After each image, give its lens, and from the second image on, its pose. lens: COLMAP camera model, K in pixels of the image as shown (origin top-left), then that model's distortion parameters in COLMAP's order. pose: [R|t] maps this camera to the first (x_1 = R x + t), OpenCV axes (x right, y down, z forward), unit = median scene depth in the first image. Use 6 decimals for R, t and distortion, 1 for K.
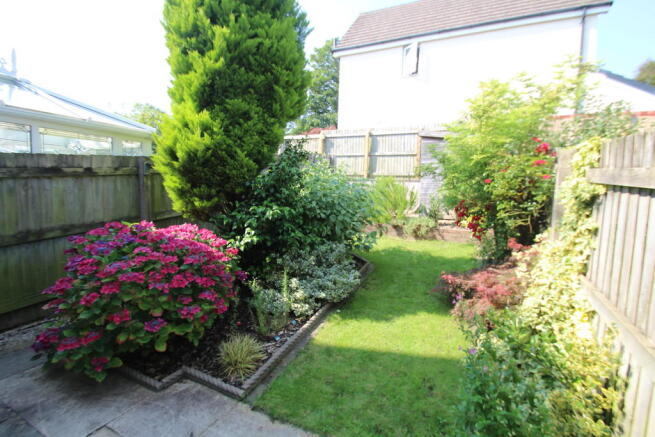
lens RADIAL K [[303.6, 0, 336.5], [0, 303.6, 216.0], [0, 0, 1]] dist [0.022117, -0.024676]
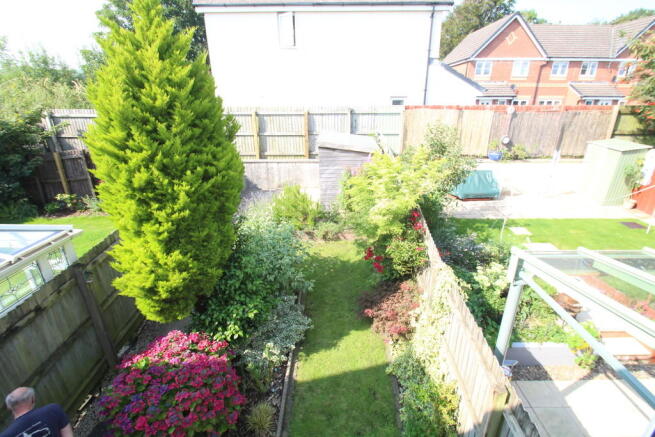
lens RADIAL K [[303.6, 0, 336.5], [0, 303.6, 216.0], [0, 0, 1]] dist [0.022117, -0.024676]
pose [[0.906979, -0.185455, 0.378147, -0.277755], [0.067726, 0.950373, 0.303652, -0.724776], [-0.415695, -0.249796, 0.874528, -0.184378]]
